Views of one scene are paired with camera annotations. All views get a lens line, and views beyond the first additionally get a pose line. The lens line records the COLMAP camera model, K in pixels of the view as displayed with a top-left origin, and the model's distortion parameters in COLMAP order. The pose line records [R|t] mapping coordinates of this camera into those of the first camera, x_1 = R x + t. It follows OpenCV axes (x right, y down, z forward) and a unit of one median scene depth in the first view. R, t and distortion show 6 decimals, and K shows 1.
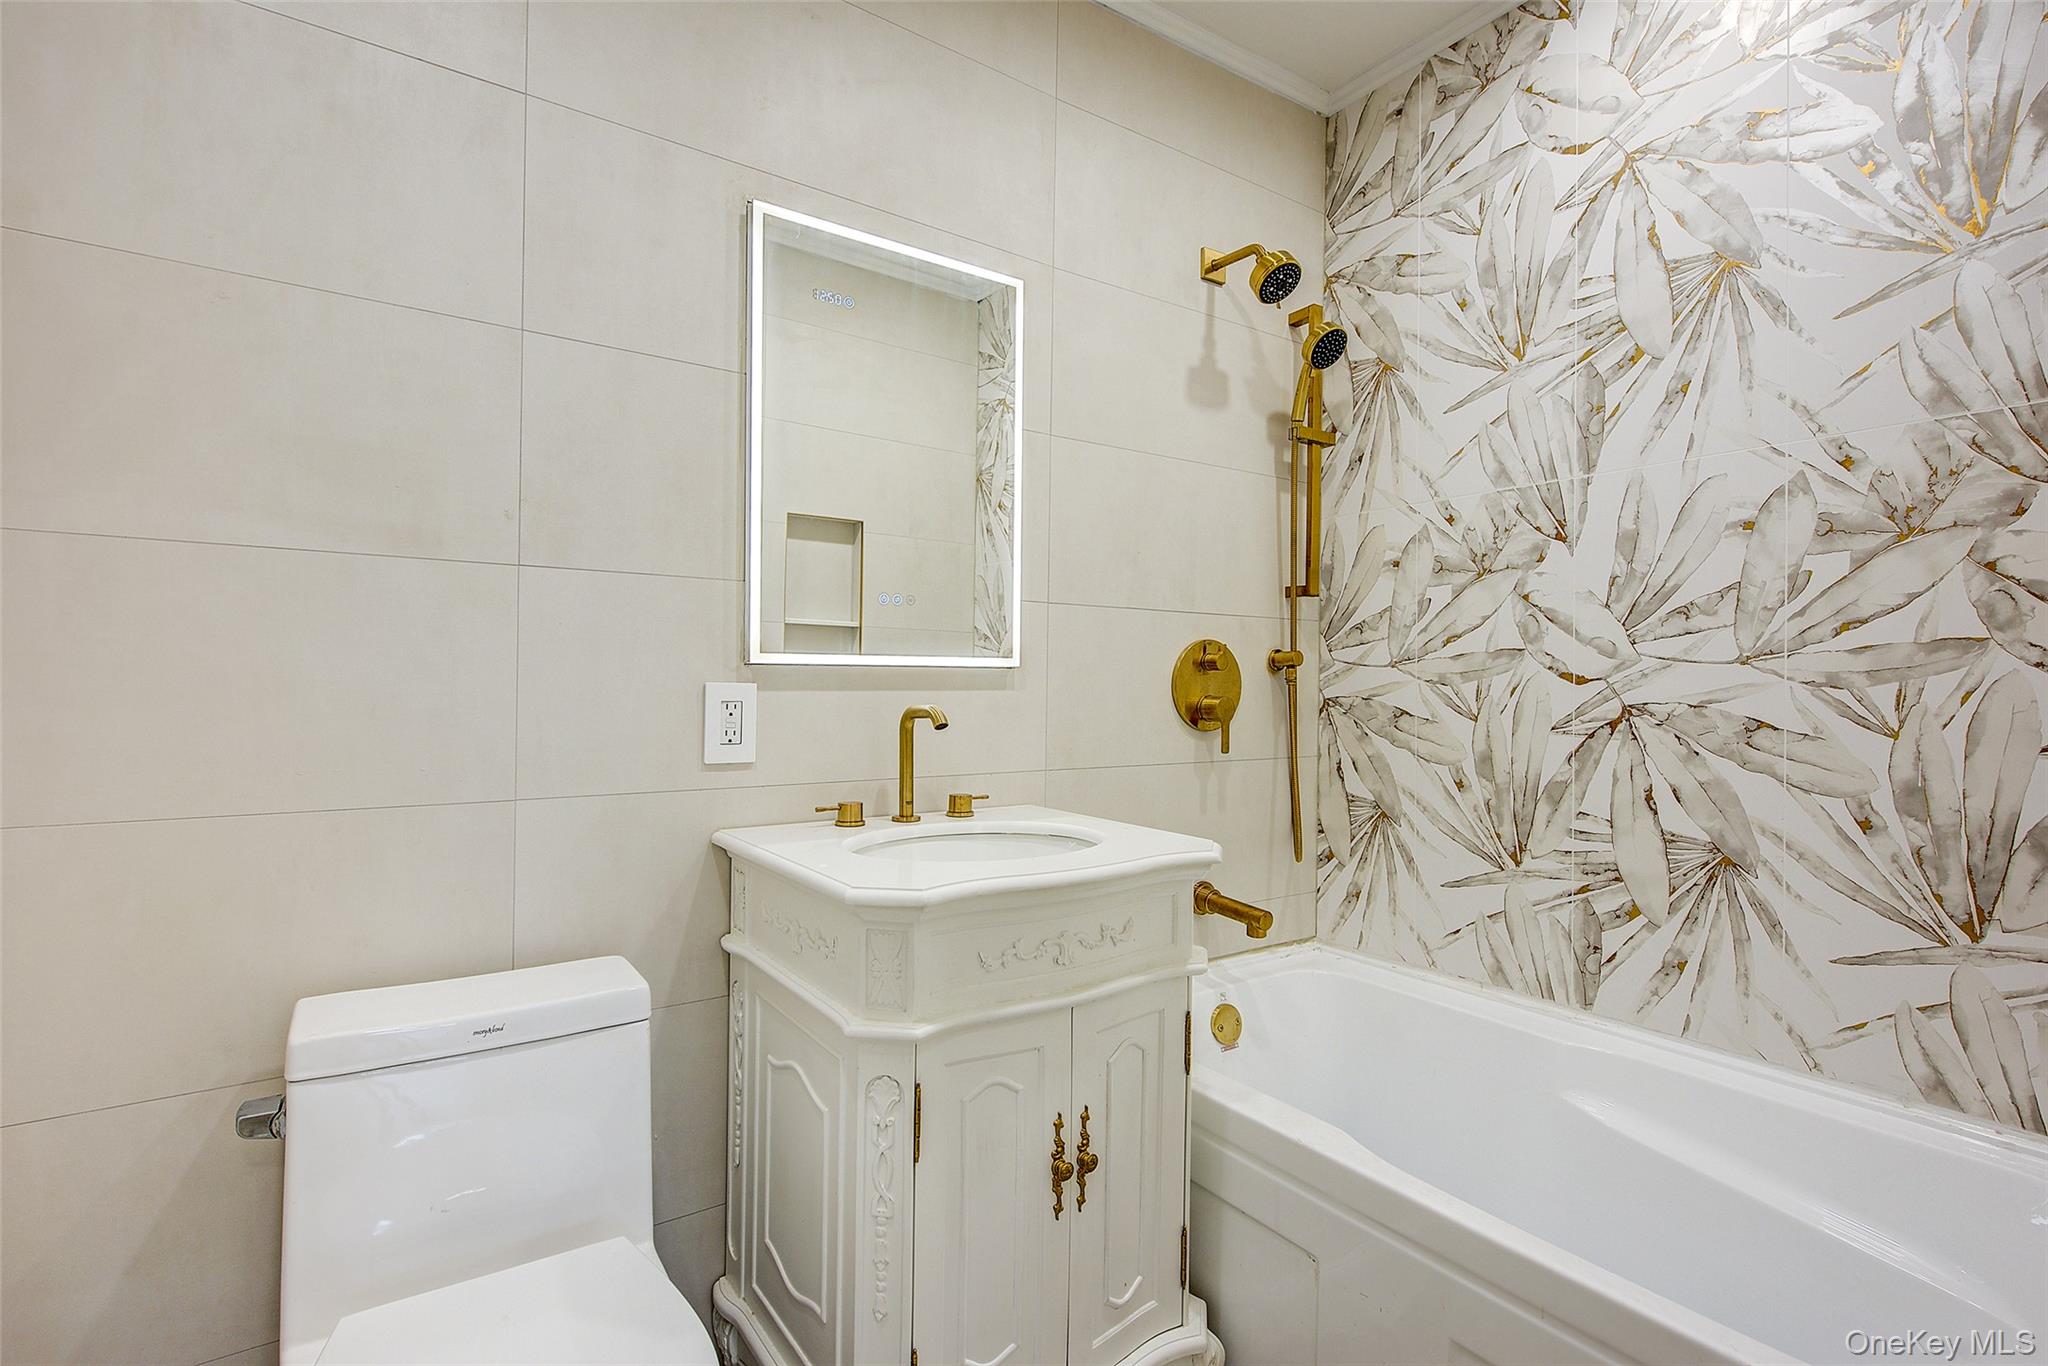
lens RADIAL K [[957.6, 0, 1027.0], [0, 957.6, 650.2], [0, 0, 1]] dist [-0.001753, -0.000624]
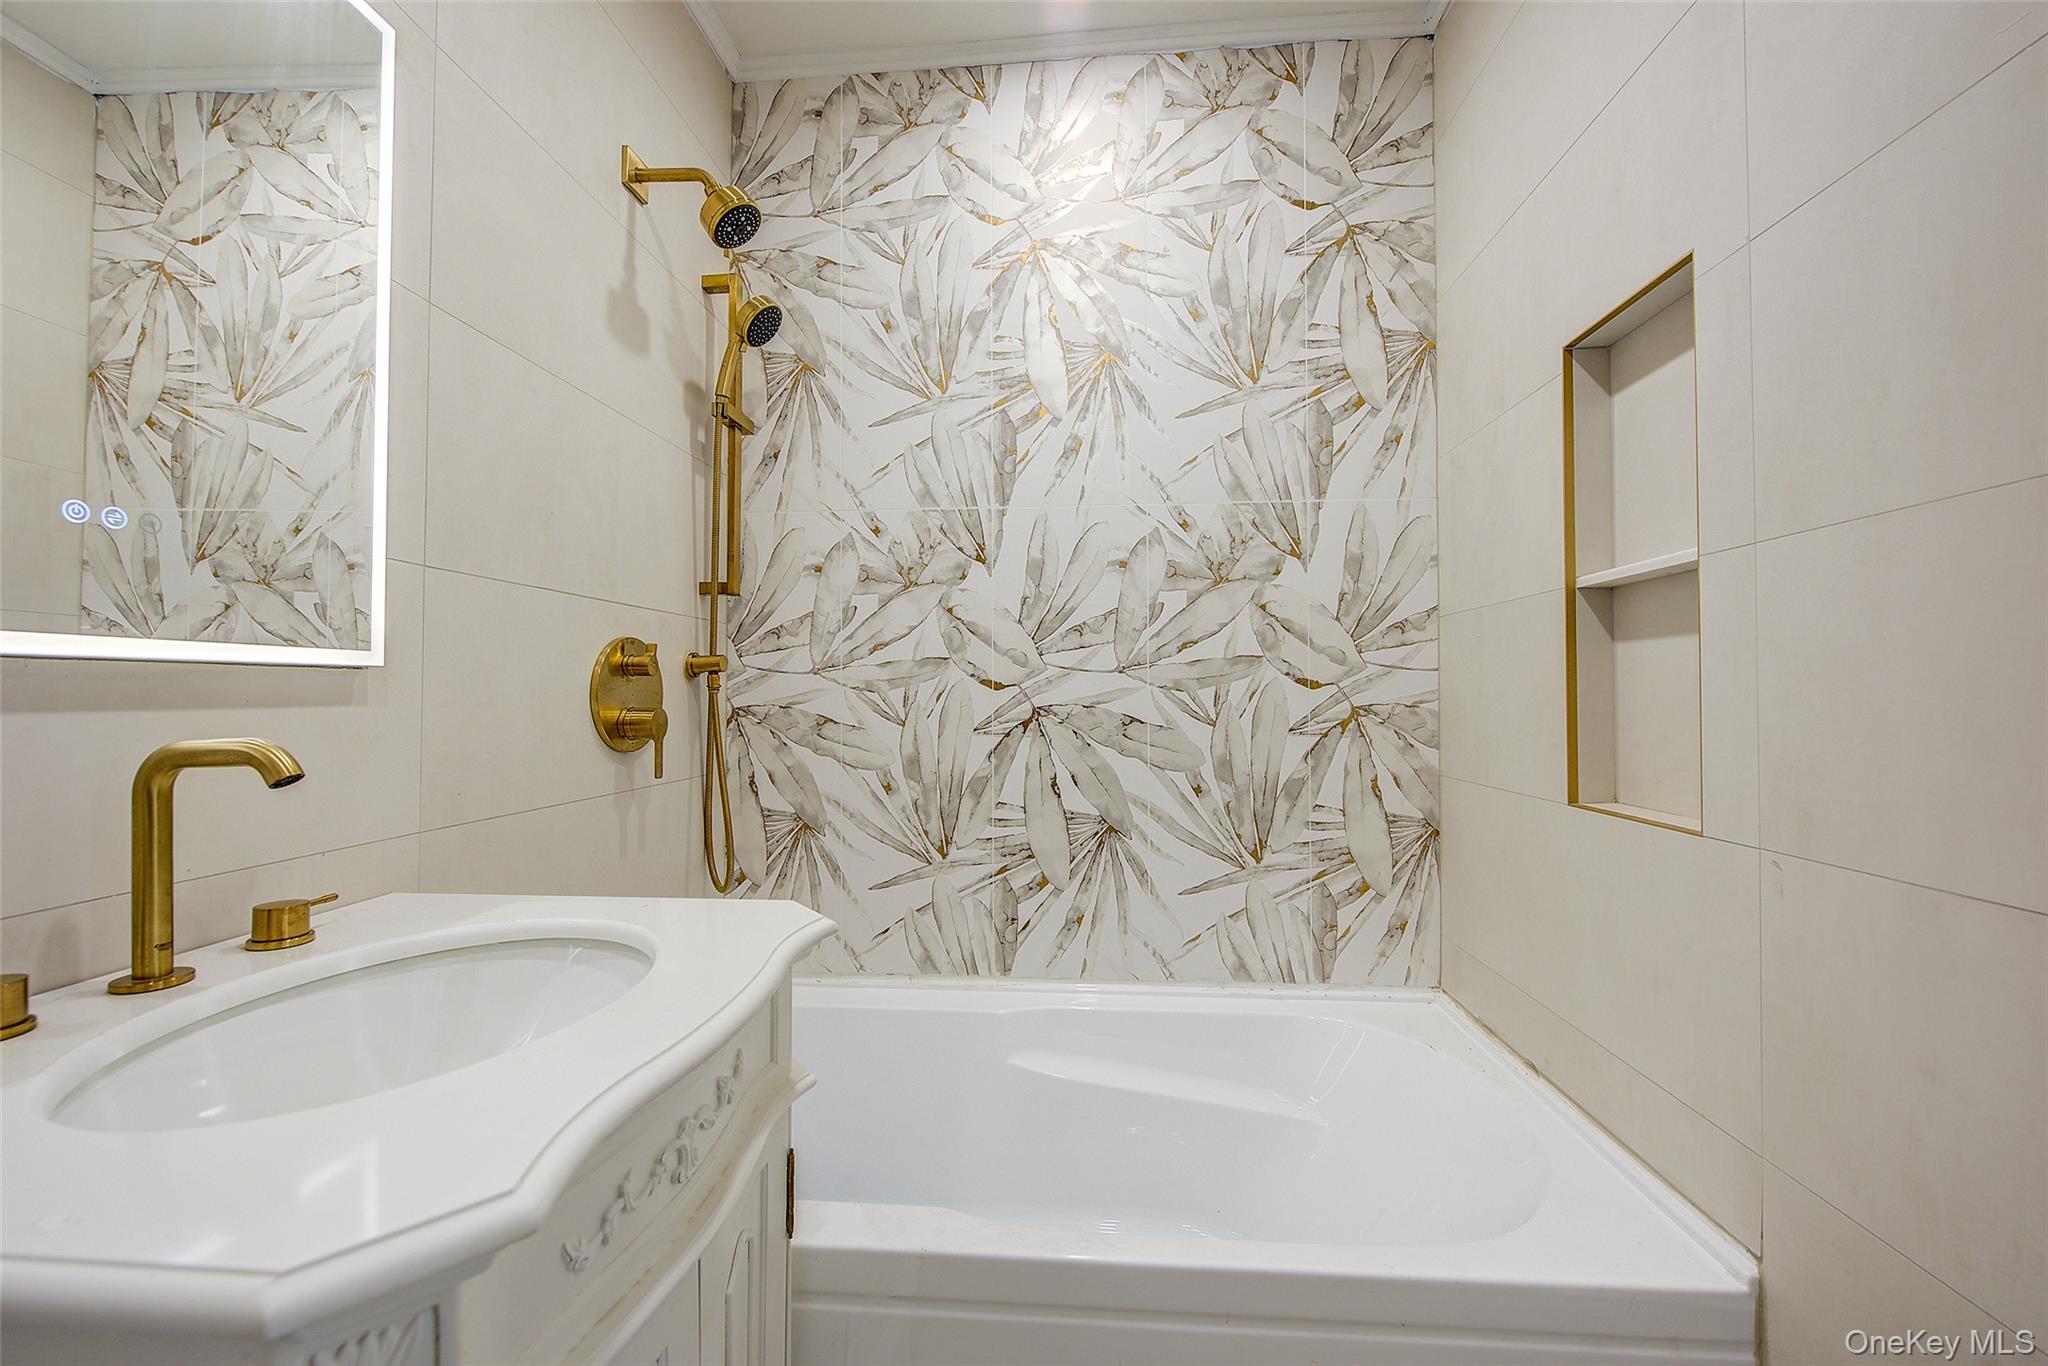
lens RADIAL K [[884.3, 0, 1026.1], [0, 884.3, 661.5], [0, 0, 1]] dist [0.001128, -0.001023]
pose [[0.637528, 0.015941, 0.770262, -0.216479], [-0.017157, 0.999832, -0.006492, 0.008511], [-0.770236, -0.009077, 0.637694, 0.313576]]
